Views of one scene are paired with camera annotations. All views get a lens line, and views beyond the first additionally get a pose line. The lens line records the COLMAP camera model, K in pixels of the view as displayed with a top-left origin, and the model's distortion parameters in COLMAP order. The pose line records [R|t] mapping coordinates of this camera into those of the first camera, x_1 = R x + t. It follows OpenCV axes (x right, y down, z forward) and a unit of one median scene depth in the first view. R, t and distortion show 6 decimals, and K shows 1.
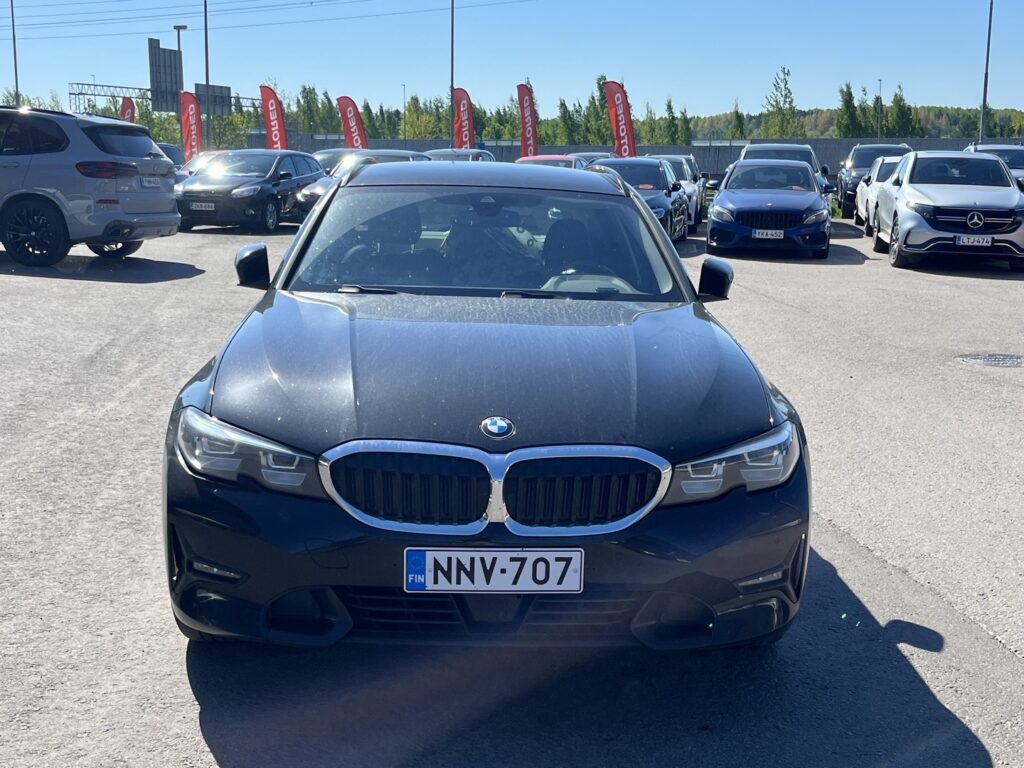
lens RADIAL K [[1287.2, 0, 522.9], [0, 1287.2, 381.1], [0, 0, 1]] dist [0.109598, -0.346200]
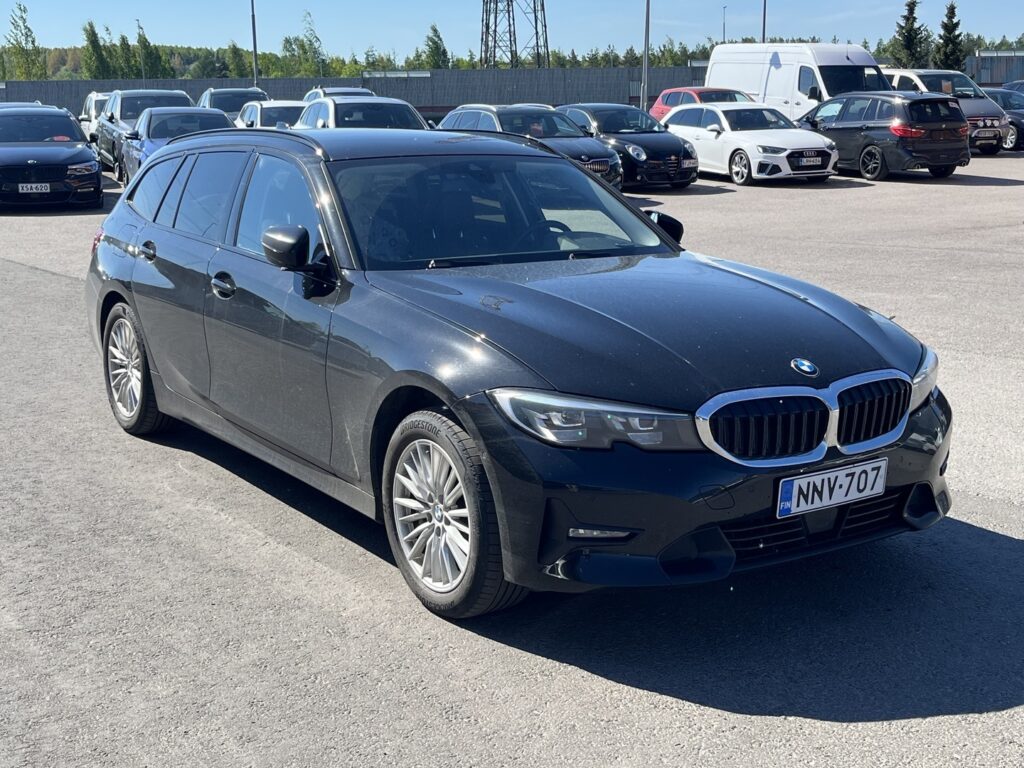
lens RADIAL K [[1287.2, 0, 522.9], [0, 1287.2, 381.1], [0, 0, 1]] dist [0.109598, -0.346200]
pose [[0.860064, -0.128539, 0.493728, -0.831624], [0.107029, 0.991665, 0.071731, -0.063569], [-0.498833, -0.008850, 0.866653, 0.120676]]
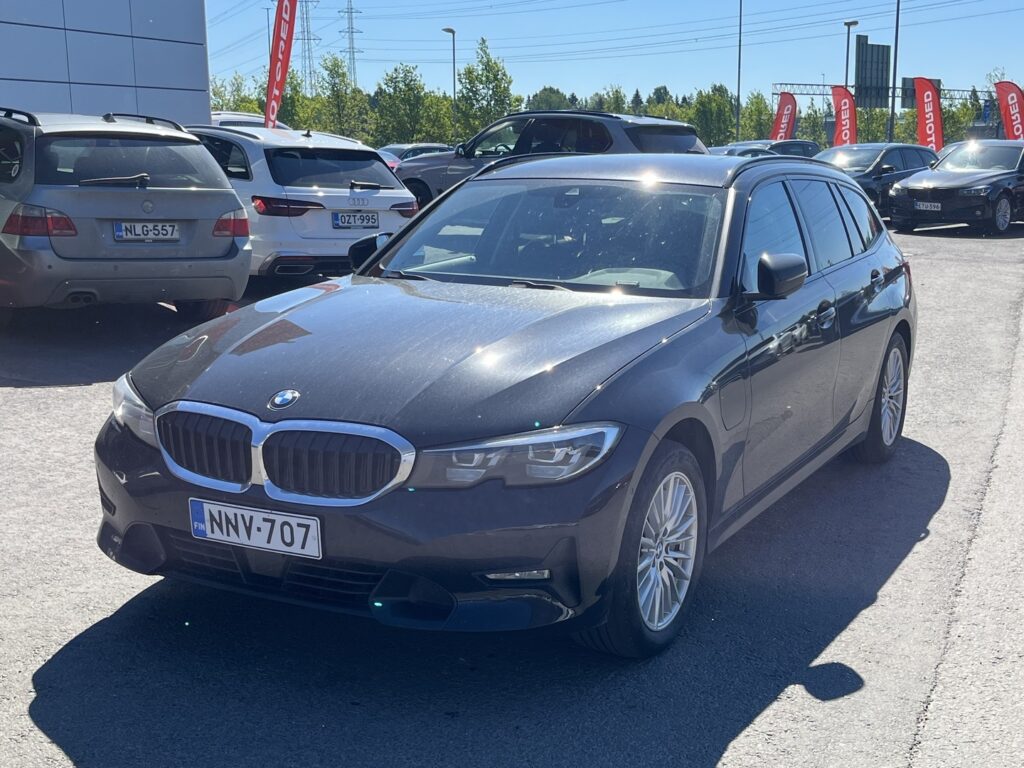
lens RADIAL K [[1287.2, 0, 522.9], [0, 1287.2, 381.1], [0, 0, 1]] dist [0.109598, -0.346200]
pose [[0.860110, 0.070061, -0.505274, 0.720676], [-0.068428, 0.997417, 0.021817, -0.017709], [0.505498, 0.015810, 0.862683, 0.162115]]
